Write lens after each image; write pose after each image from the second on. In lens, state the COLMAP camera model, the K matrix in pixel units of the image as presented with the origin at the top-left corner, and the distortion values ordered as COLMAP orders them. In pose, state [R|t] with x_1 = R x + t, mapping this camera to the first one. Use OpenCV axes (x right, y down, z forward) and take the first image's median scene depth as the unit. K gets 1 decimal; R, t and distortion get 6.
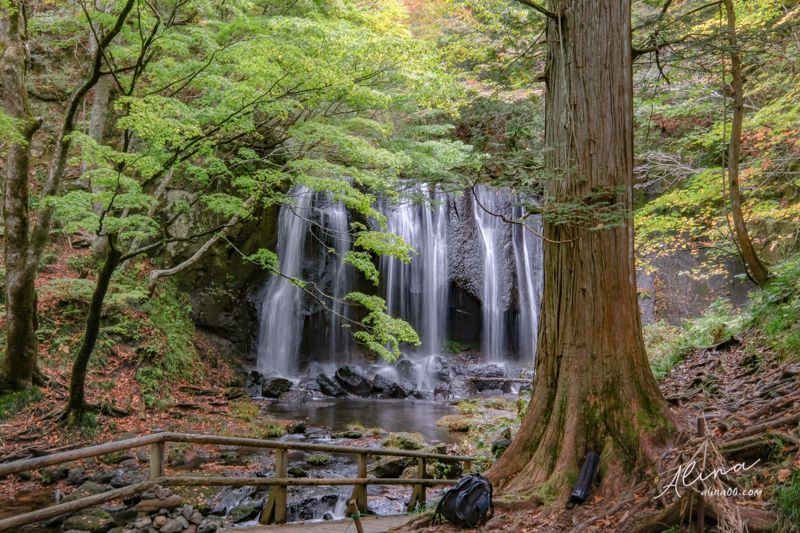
lens RADIAL K [[739.5, 0, 400.0], [0, 739.5, 266.5], [0, 0, 1]] dist [0.006369, -0.004507]
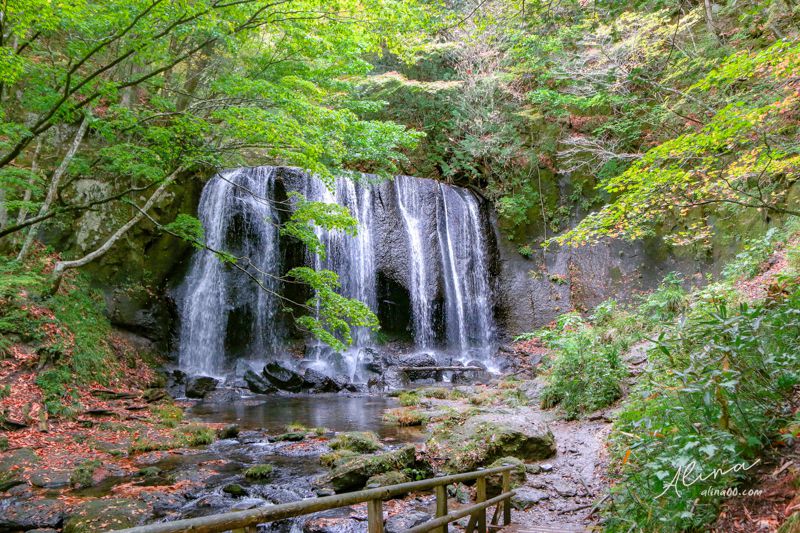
lens RADIAL K [[647.4, 0, 399.2], [0, 647.4, 276.1], [0, 0, 1]] dist [-0.112110, 0.115838]
pose [[0.989238, -0.025579, 0.144061, -0.031022], [0.025040, 0.999671, 0.005549, 0.024460], [-0.144156, -0.001881, 0.989553, 0.157444]]
